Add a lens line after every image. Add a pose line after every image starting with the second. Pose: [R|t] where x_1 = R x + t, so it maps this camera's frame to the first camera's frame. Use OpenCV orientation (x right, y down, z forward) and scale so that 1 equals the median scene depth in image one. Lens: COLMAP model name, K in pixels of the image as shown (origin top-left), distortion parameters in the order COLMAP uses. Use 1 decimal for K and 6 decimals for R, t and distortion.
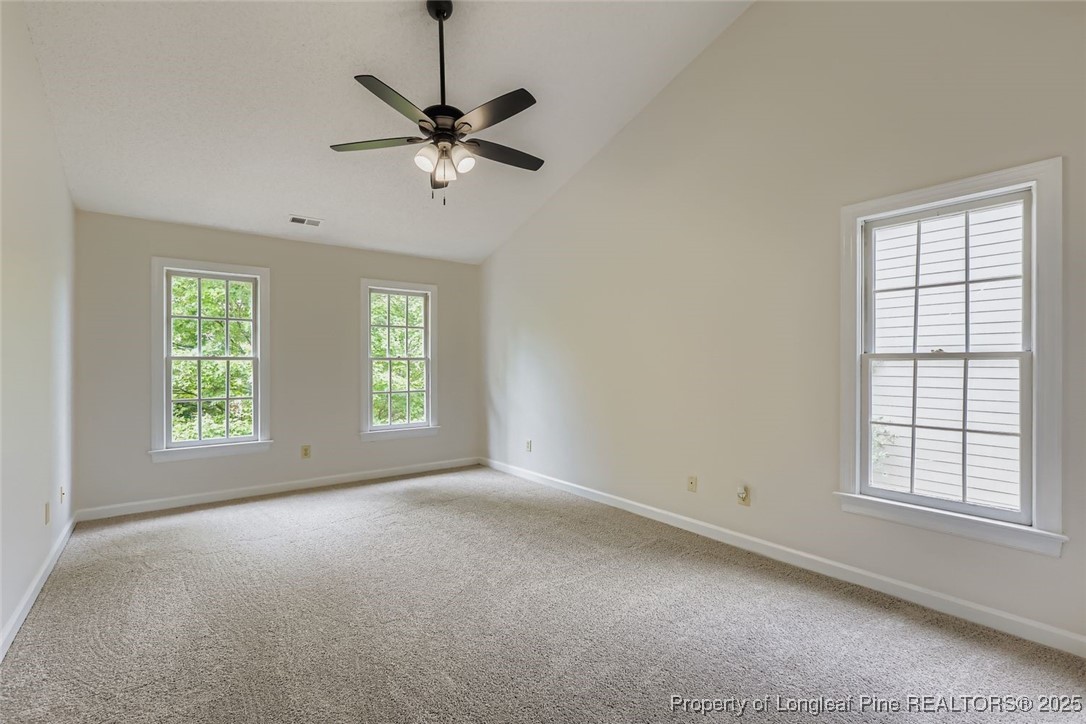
lens RADIAL K [[491.9, 0, 546.8], [0, 491.9, 368.9], [0, 0, 1]] dist [-0.001997, -0.000967]
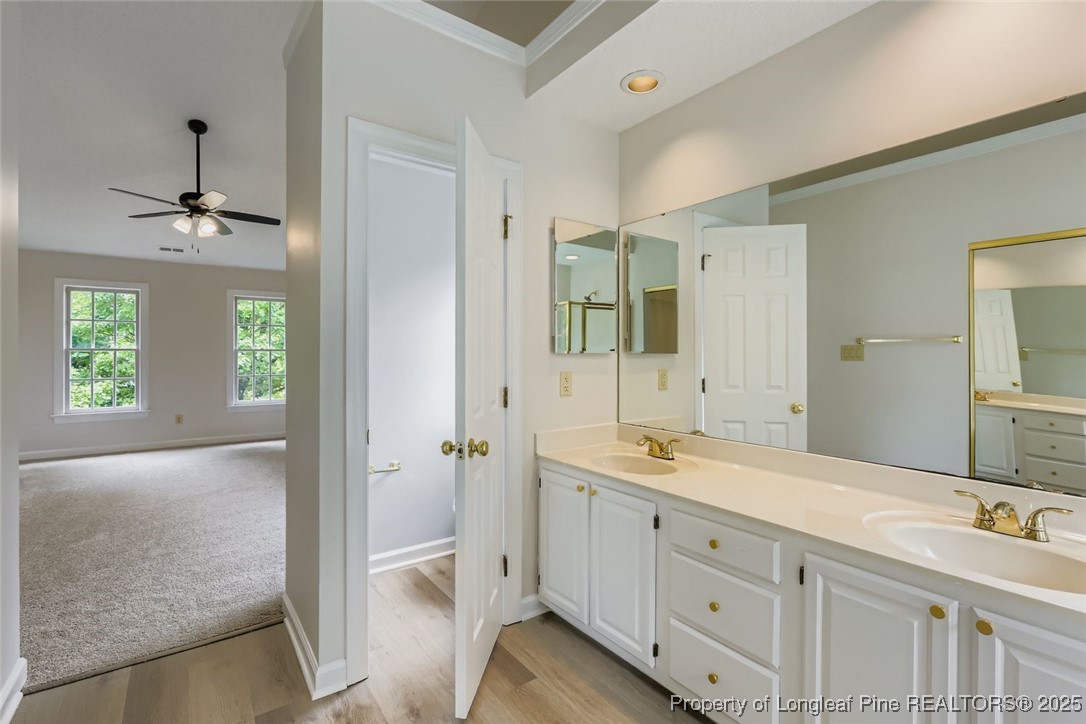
lens RADIAL K [[491.9, 0, 533.5], [0, 491.9, 358.3], [0, 0, 1]] dist [-0.001997, -0.000967]
pose [[0.999339, 0.003097, -0.036214, 0.599367], [-0.003266, 0.999984, -0.004612, 0.005367], [0.036199, 0.004728, 0.999333, -0.346222]]
